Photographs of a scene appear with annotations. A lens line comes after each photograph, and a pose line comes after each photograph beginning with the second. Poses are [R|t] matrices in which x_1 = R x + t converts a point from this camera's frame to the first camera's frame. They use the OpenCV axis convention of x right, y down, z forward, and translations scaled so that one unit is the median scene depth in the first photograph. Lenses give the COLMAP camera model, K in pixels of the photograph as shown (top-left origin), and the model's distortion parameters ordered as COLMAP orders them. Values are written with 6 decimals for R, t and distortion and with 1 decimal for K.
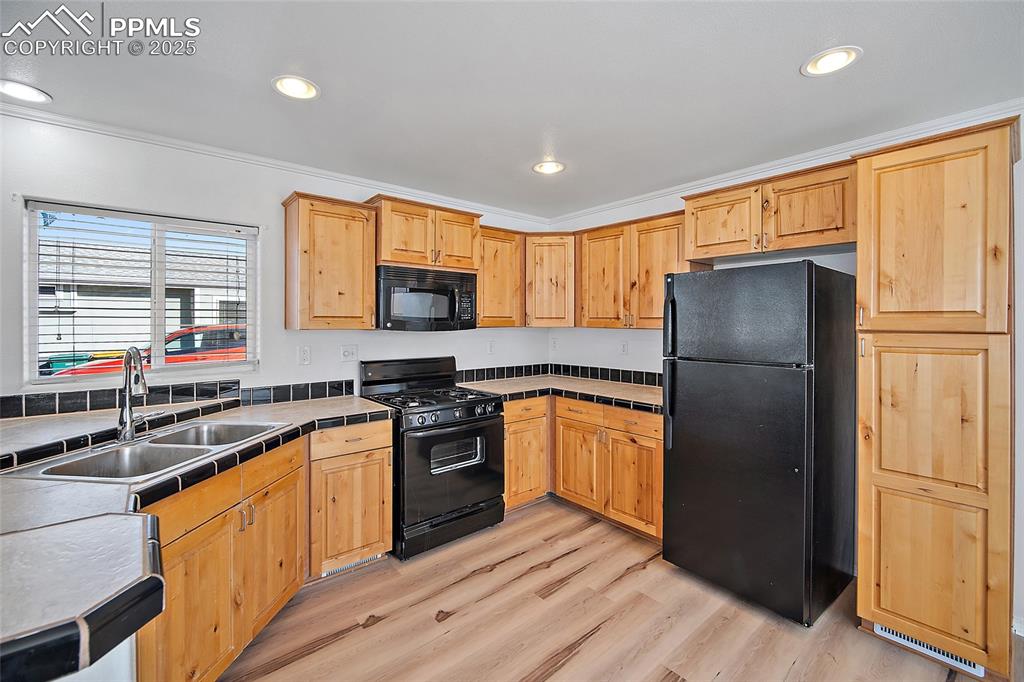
lens RADIAL K [[431.8, 0, 508.7], [0, 431.8, 324.6], [0, 0, 1]] dist [-0.014437, -0.000072]
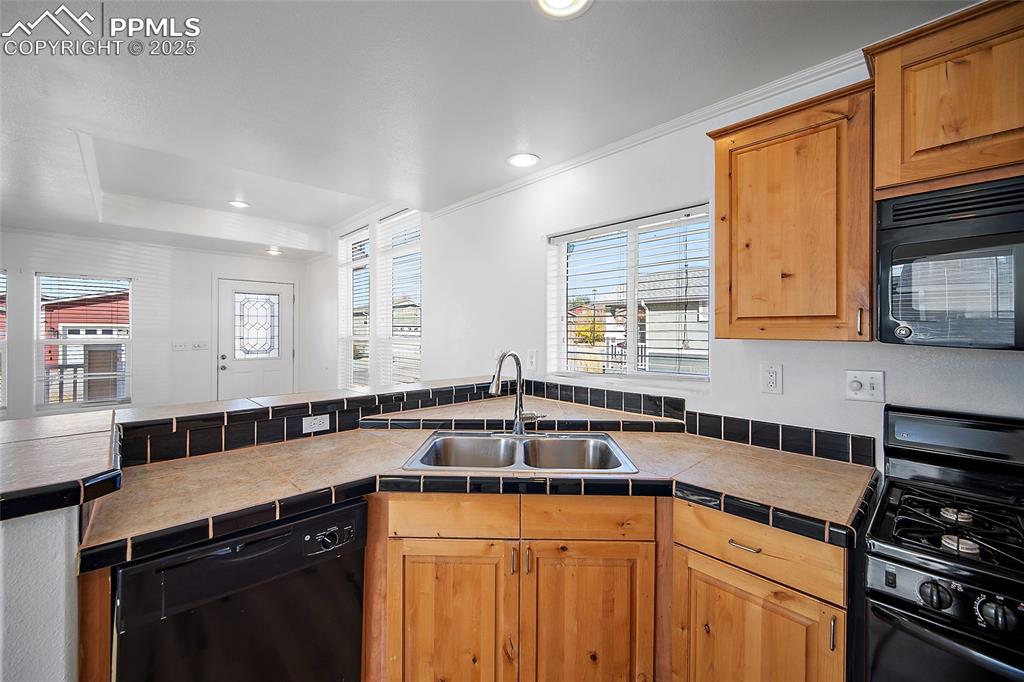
lens RADIAL K [[409.6, 0, 509.7], [0, 409.6, 330.2], [0, 0, 1]] dist [-0.001149, -0.000284]
pose [[0.055379, -0.000635, -0.998465, 0.119345], [-0.002771, 0.999996, -0.000790, 0.000470], [0.998462, 0.002811, 0.055377, 0.612000]]
